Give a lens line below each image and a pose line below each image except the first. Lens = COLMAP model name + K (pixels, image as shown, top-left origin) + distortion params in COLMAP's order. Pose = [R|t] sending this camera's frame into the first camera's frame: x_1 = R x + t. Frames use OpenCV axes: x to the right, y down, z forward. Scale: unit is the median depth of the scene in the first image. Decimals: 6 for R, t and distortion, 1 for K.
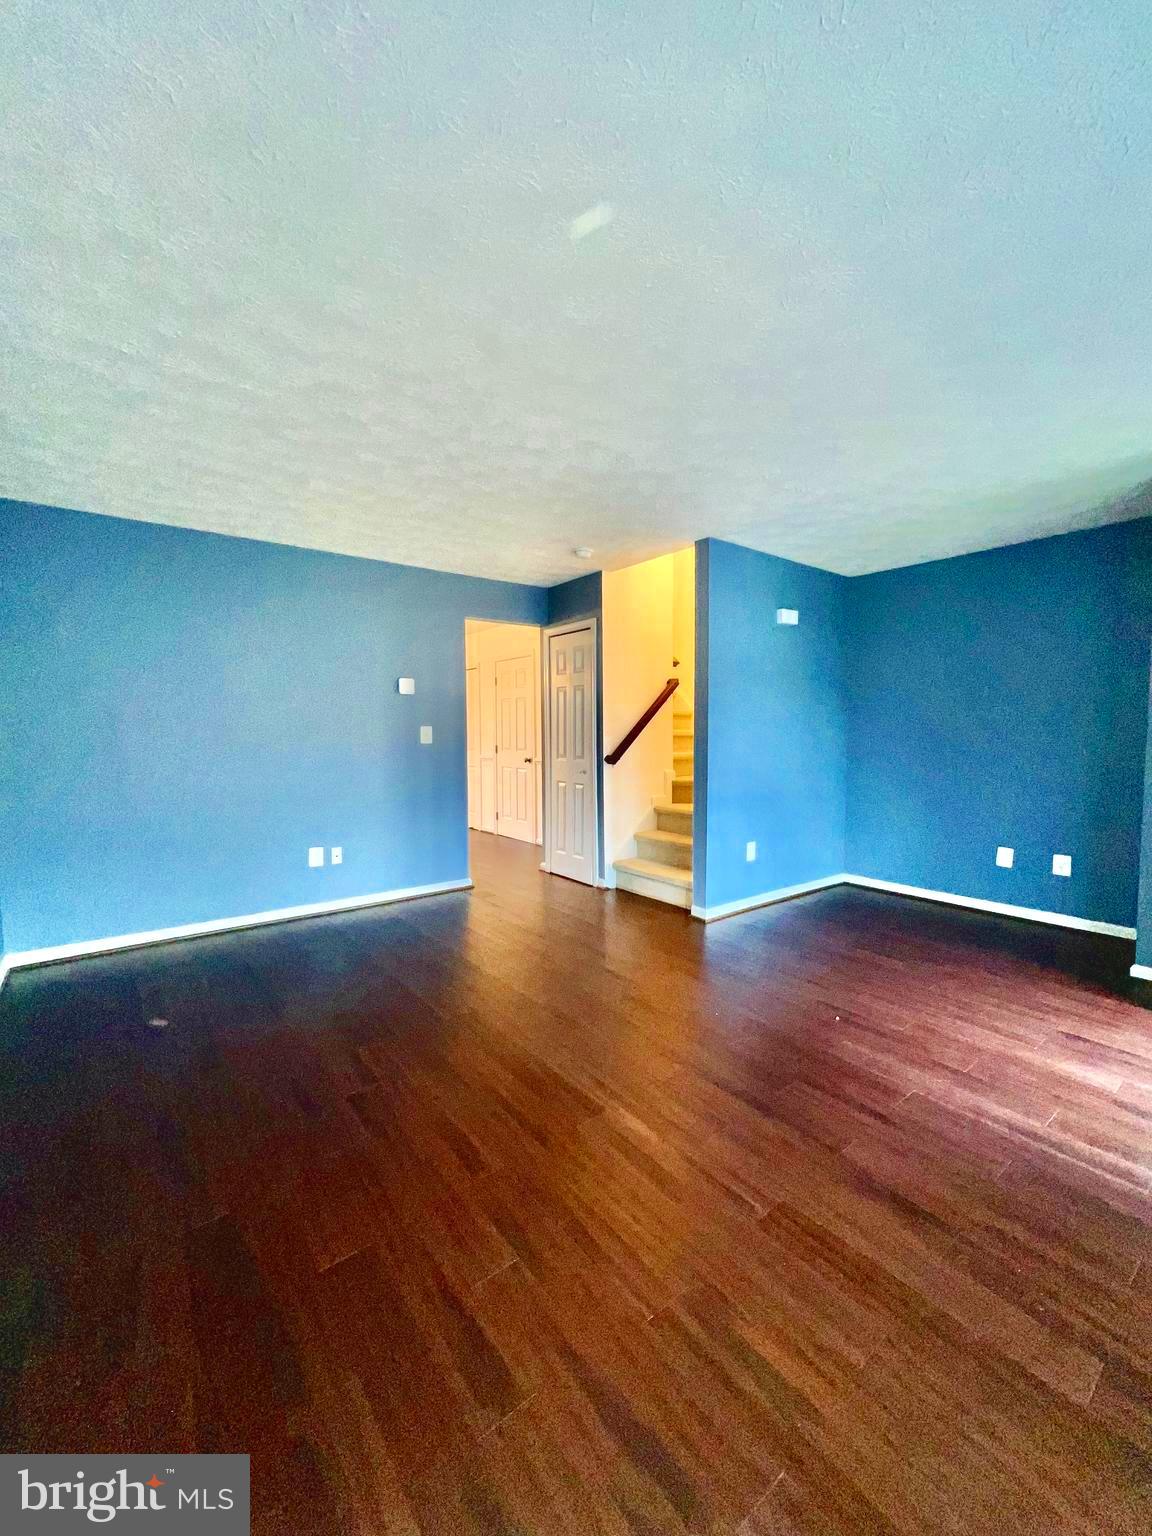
lens RADIAL K [[613.3, 0, 579.8], [0, 613.3, 771.4], [0, 0, 1]] dist [0.000561, -0.001079]
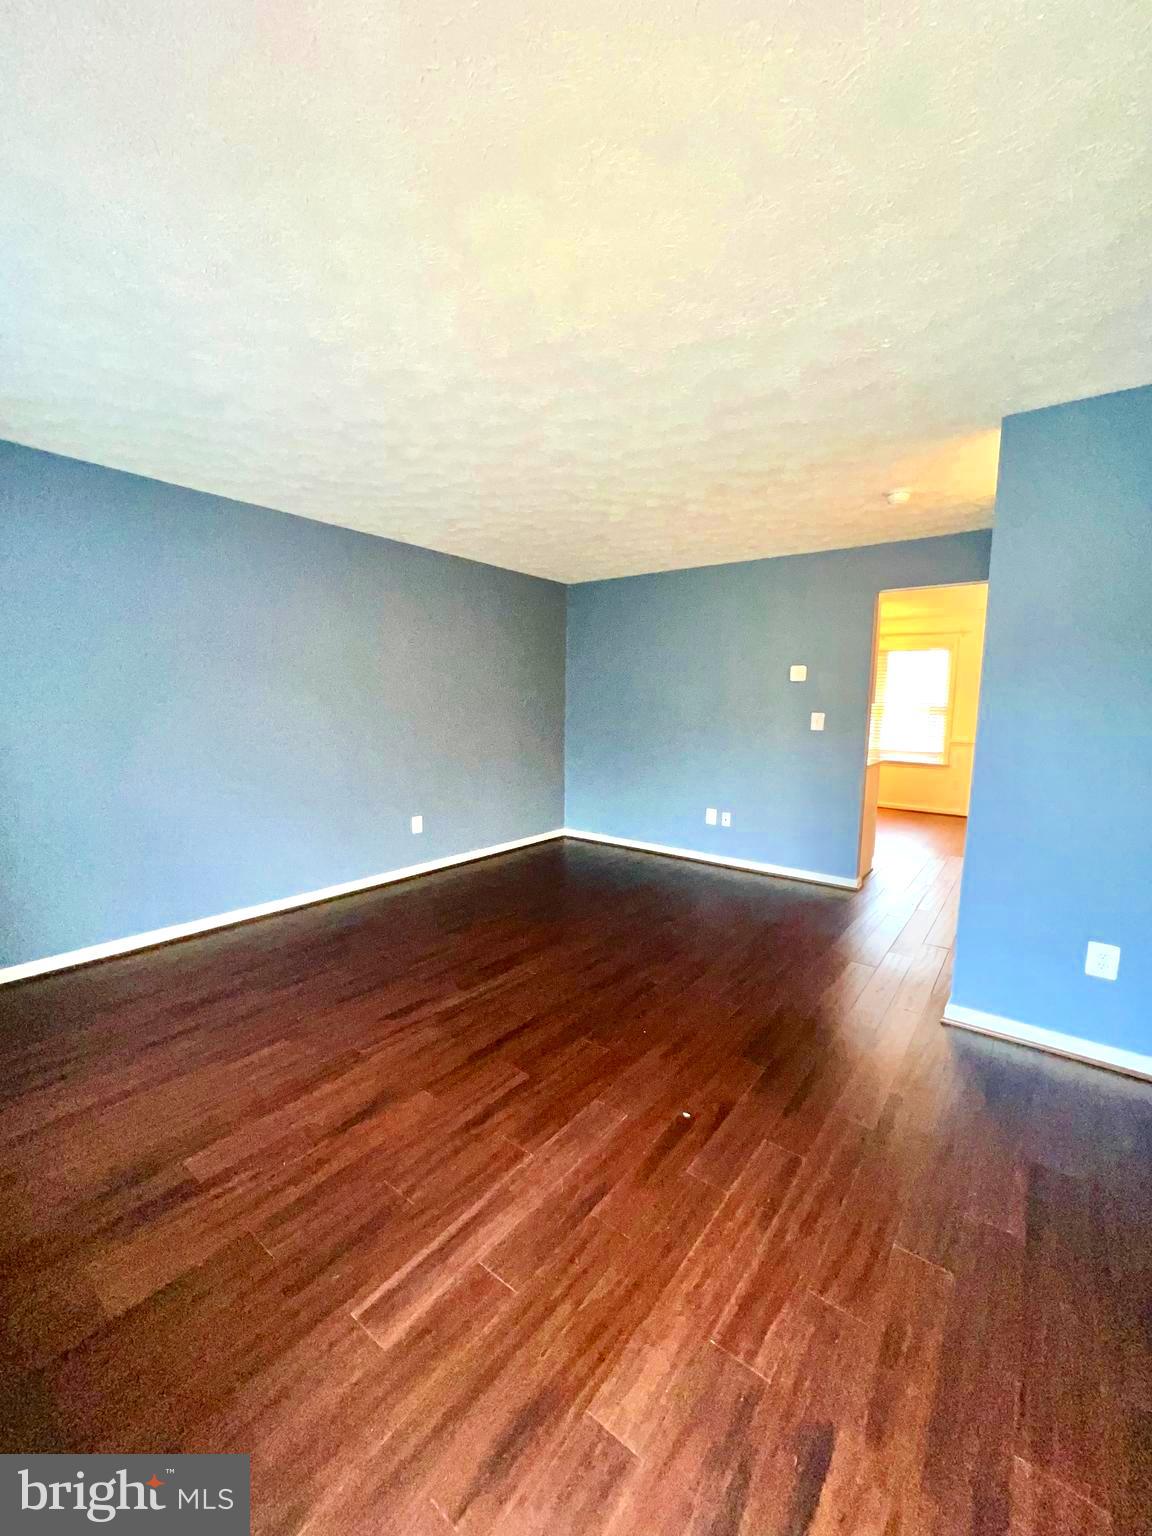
lens RADIAL K [[613.3, 0, 579.8], [0, 613.3, 771.4], [0, 0, 1]] dist [0.000561, -0.001079]
pose [[0.249246, 0.117419, -0.961296, 1.097966], [-0.078422, 0.991810, 0.100813, -0.088366], [0.965260, 0.050259, 0.256413, 0.674112]]
